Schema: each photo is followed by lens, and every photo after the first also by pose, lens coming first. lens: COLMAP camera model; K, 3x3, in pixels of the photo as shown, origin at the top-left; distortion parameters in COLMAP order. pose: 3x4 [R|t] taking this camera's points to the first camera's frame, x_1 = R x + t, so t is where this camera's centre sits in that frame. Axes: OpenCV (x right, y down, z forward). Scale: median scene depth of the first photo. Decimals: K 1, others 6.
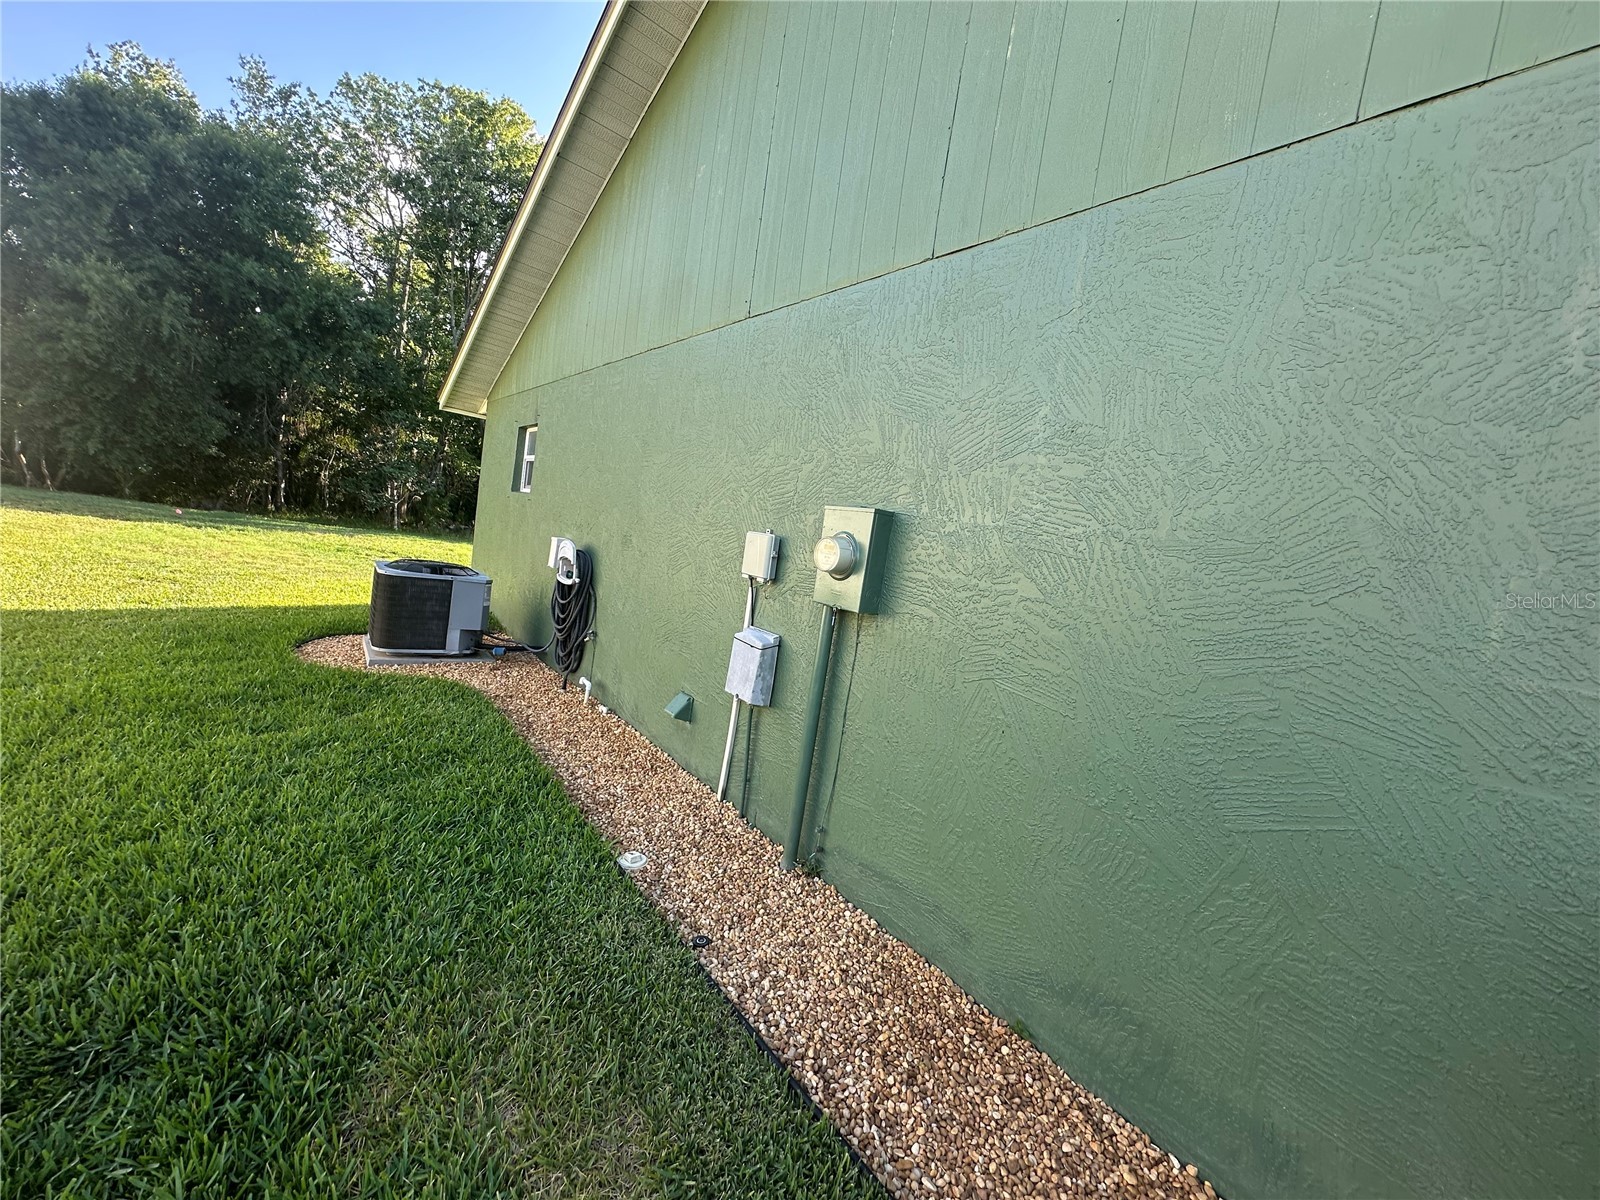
lens RADIAL K [[636.6, 0, 800.0], [0, 636.6, 600.0], [0, 0, 1]] dist [-0.003669, 0.000626]
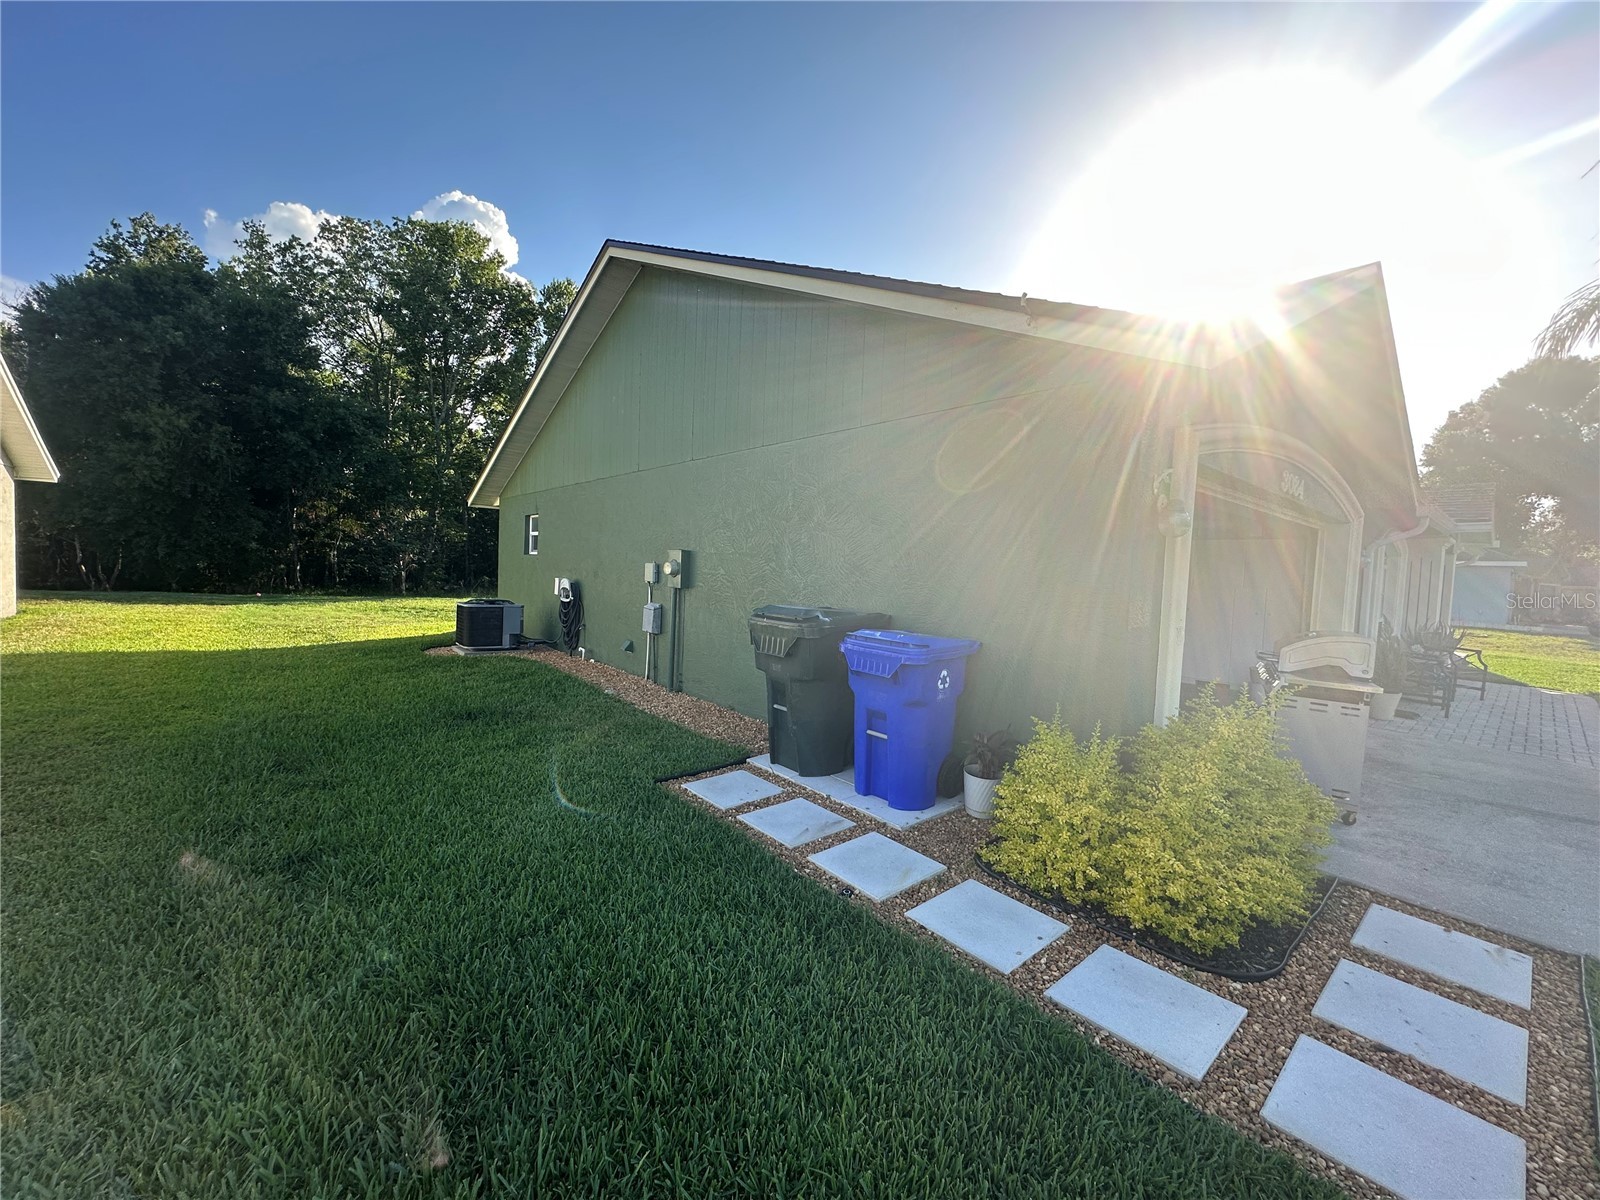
lens RADIAL K [[634.7, 0, 805.9], [0, 634.7, 593.4], [0, 0, 1]] dist [0.022073, 0.000279]
pose [[0.993334, -0.109784, 0.035130, 0.091438], [0.111400, 0.992619, -0.047924, 0.040461], [-0.029610, 0.051518, 0.998233, -0.302893]]
